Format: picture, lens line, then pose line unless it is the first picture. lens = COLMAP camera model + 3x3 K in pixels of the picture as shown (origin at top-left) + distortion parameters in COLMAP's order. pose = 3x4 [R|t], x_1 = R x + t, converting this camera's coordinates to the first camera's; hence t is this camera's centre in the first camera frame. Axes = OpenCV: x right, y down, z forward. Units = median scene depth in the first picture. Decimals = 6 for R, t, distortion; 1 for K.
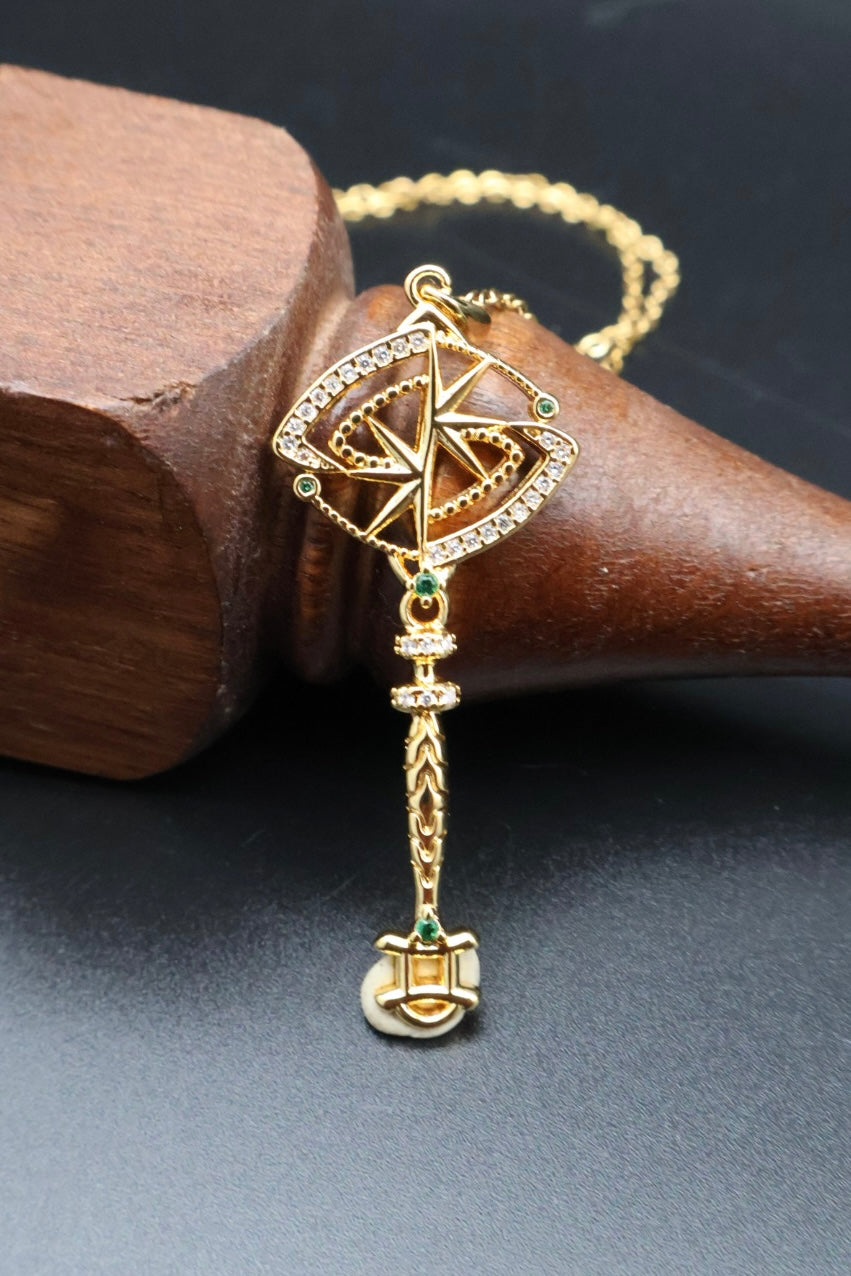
lens RADIAL K [[2112.9, 0, 425.6], [0, 2112.9, 670.9], [0, 0, 1]] dist [-0.015243, 0.019519]
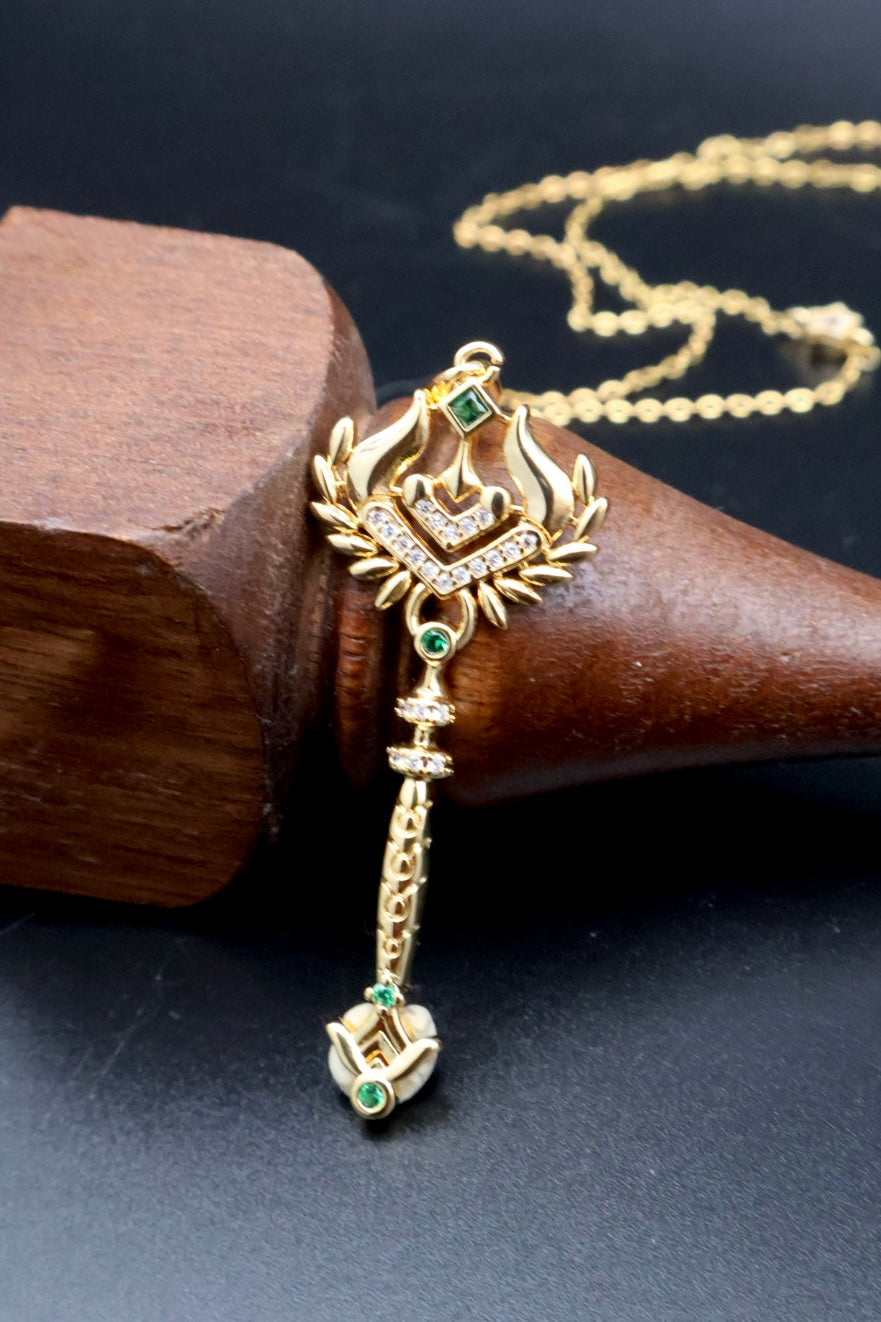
lens RADIAL K [[2536.5, 0, 472.5], [0, 2536.5, 659.7], [0, 0, 1]] dist [-0.021947, -0.076947]
pose [[0.997716, -0.066360, -0.012632, 0.021223], [0.065430, 0.995828, -0.063600, 0.022180], [0.016800, 0.062628, 0.997896, -0.211766]]
